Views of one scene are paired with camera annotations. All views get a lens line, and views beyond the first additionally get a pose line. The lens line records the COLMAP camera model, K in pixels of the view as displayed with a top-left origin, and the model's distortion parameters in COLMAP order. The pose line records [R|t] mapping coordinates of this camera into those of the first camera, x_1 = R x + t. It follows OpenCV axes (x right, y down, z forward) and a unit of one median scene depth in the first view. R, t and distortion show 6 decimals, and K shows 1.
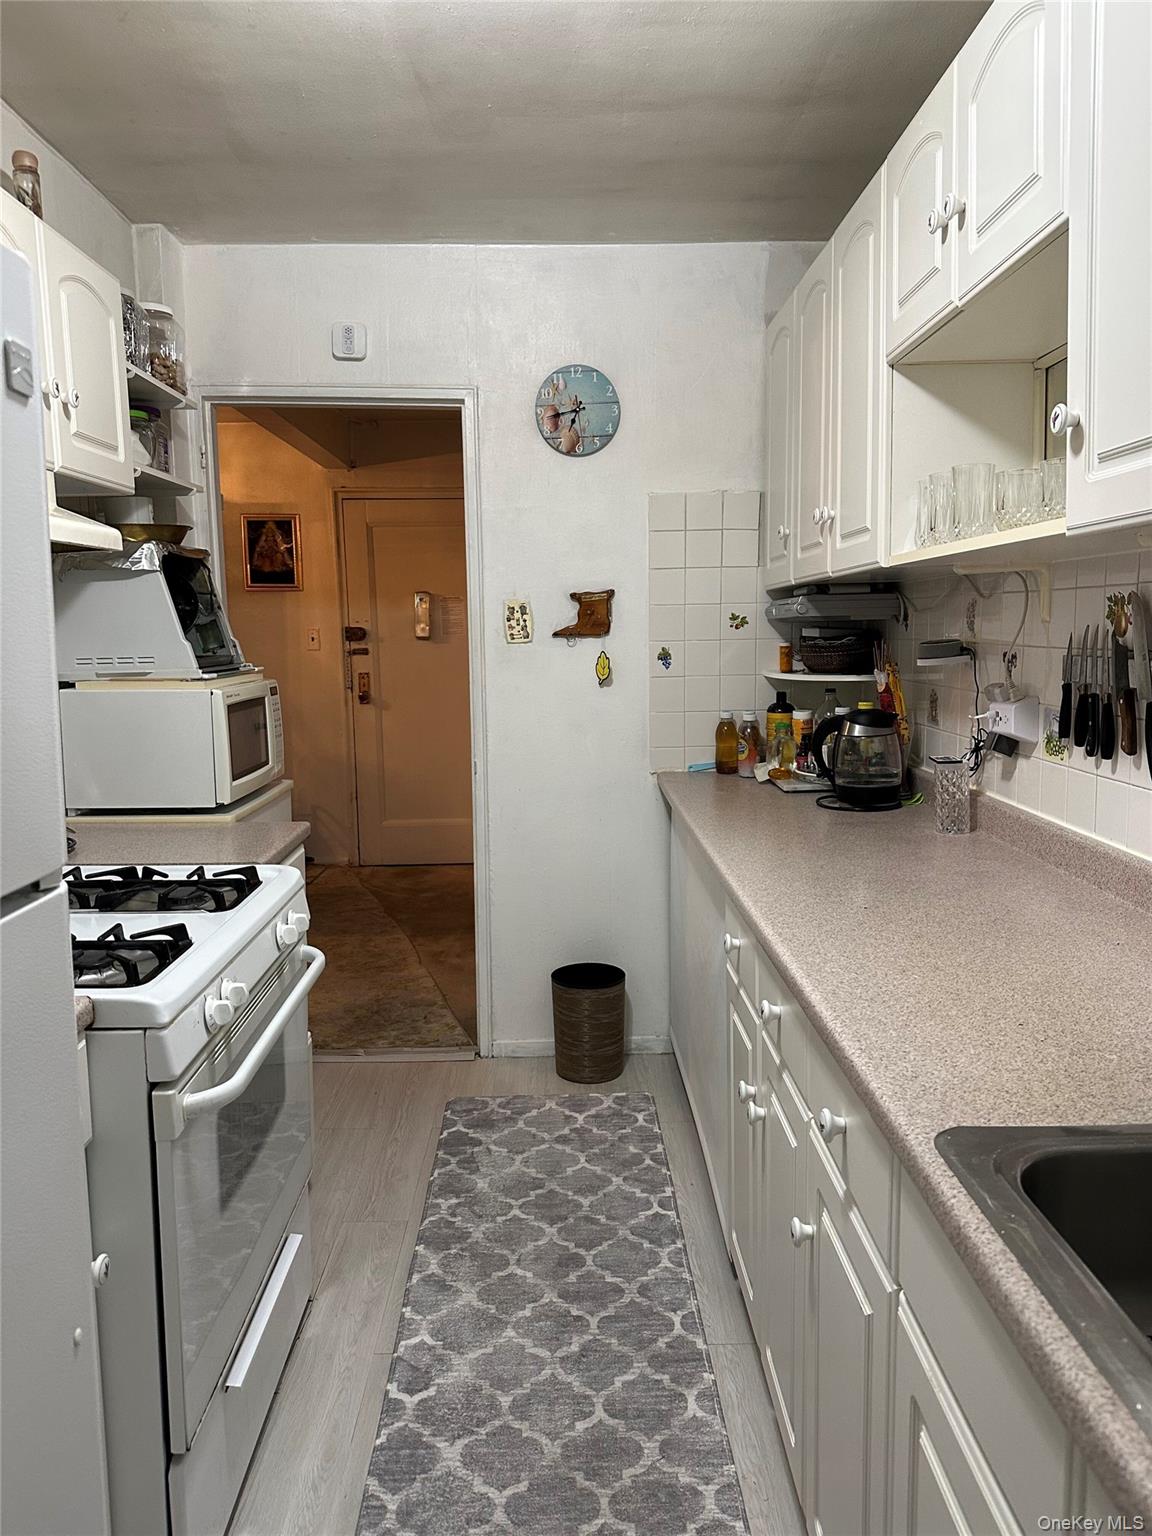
lens RADIAL K [[1096.3, 0, 578.4], [0, 1096.3, 759.3], [0, 0, 1]] dist [0.088325, -0.096130]
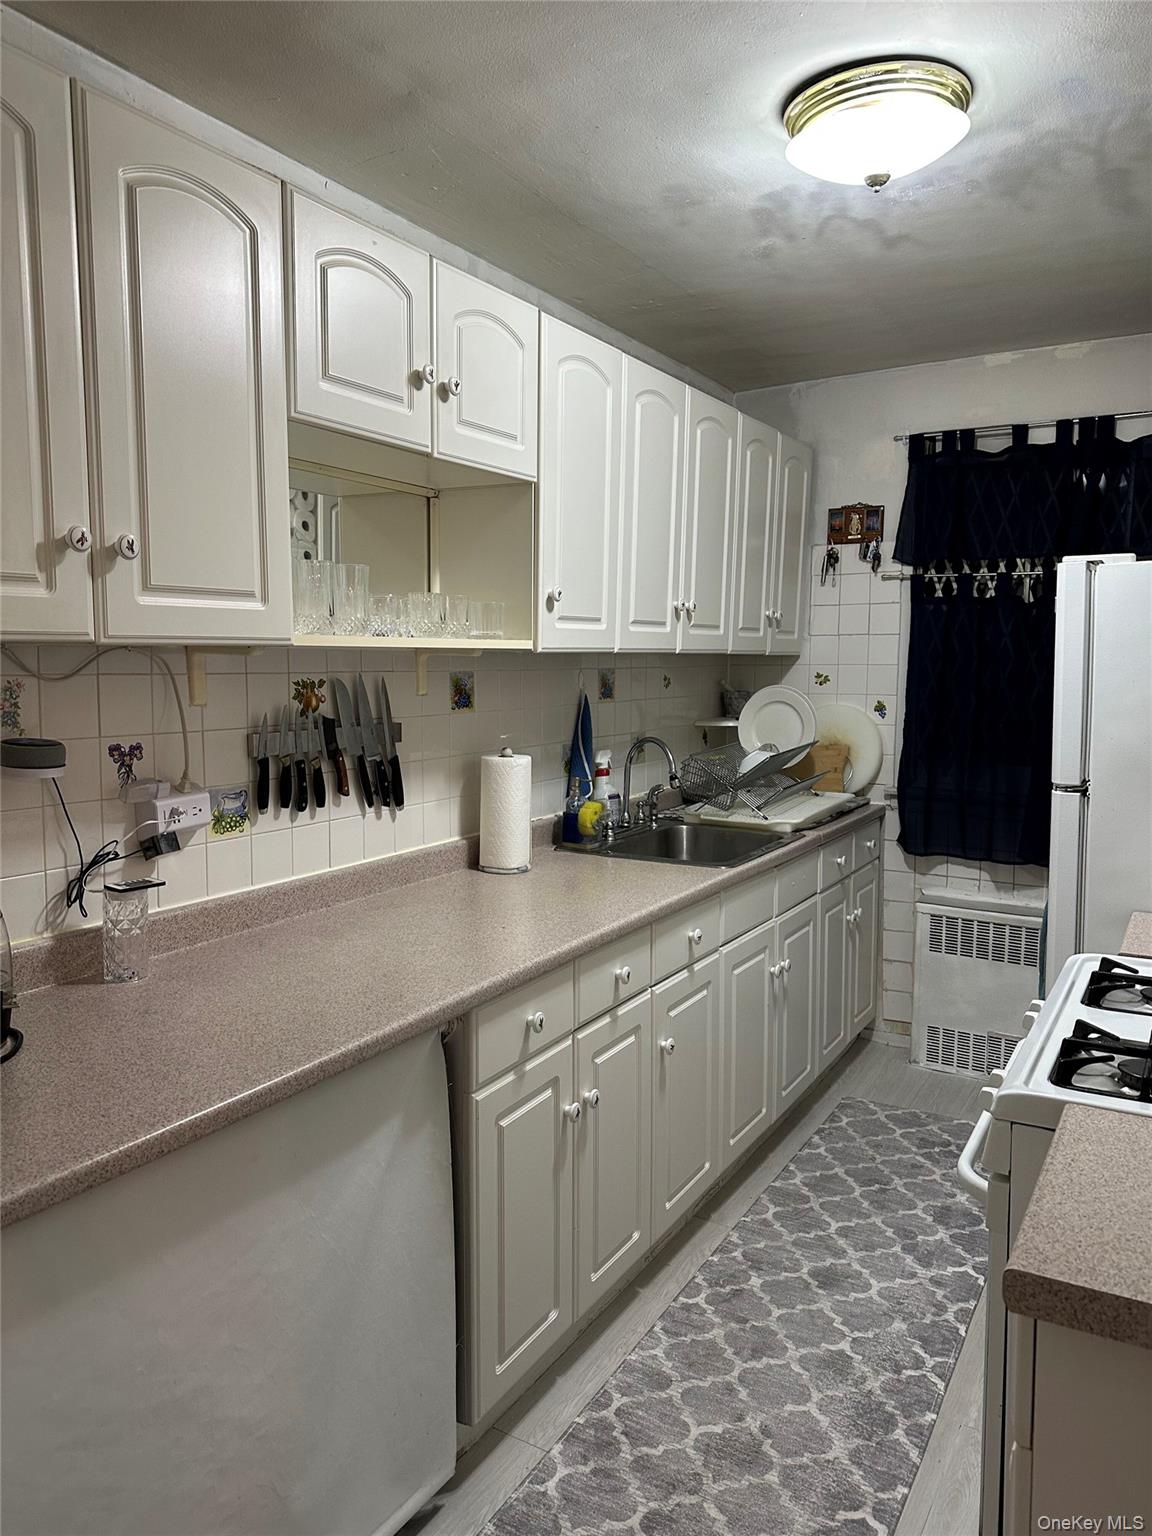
lens RADIAL K [[1096.3, 0, 576.4], [0, 1096.3, 766.6], [0, 0, 1]] dist [0.088325, -0.096130]
pose [[-0.853302, -0.039223, 0.519939, -0.423722], [0.072108, 0.978708, 0.192172, -0.262268], [-0.516406, 0.201473, -0.832306, 1.847829]]
